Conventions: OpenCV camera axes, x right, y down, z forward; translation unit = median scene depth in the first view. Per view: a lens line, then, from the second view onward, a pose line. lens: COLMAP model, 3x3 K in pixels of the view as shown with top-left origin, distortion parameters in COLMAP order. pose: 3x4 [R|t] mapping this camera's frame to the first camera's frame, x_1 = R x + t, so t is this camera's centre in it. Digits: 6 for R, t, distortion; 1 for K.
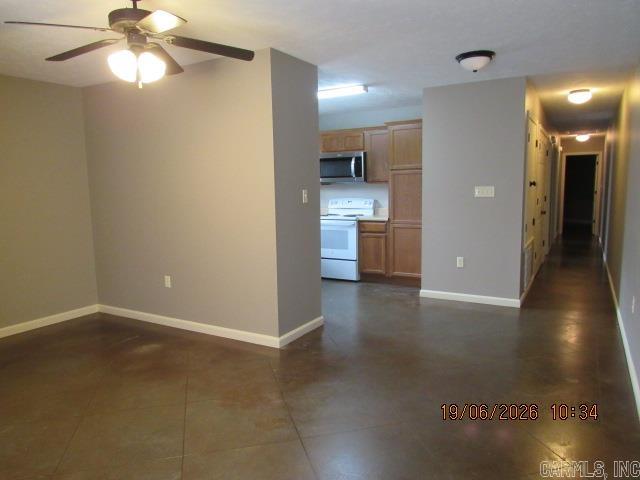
lens RADIAL K [[460.7, 0, 320.0], [0, 460.7, 240.0], [0, 0, 1]] dist [-0.000112, -0.000400]
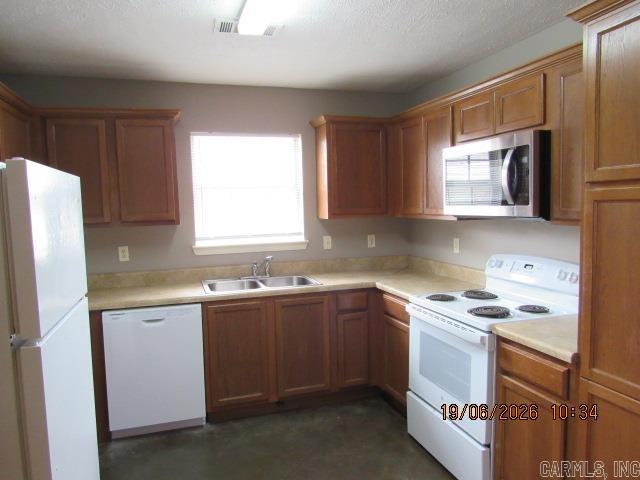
lens RADIAL K [[460.7, 0, 320.0], [0, 460.7, 240.0], [0, 0, 1]] dist [-0.000112, -0.000400]
pose [[0.747182, 0.052622, -0.662533, 0.207757], [-0.072529, 0.997363, -0.002579, -0.101322], [0.660650, 0.049980, 0.749028, 0.661225]]
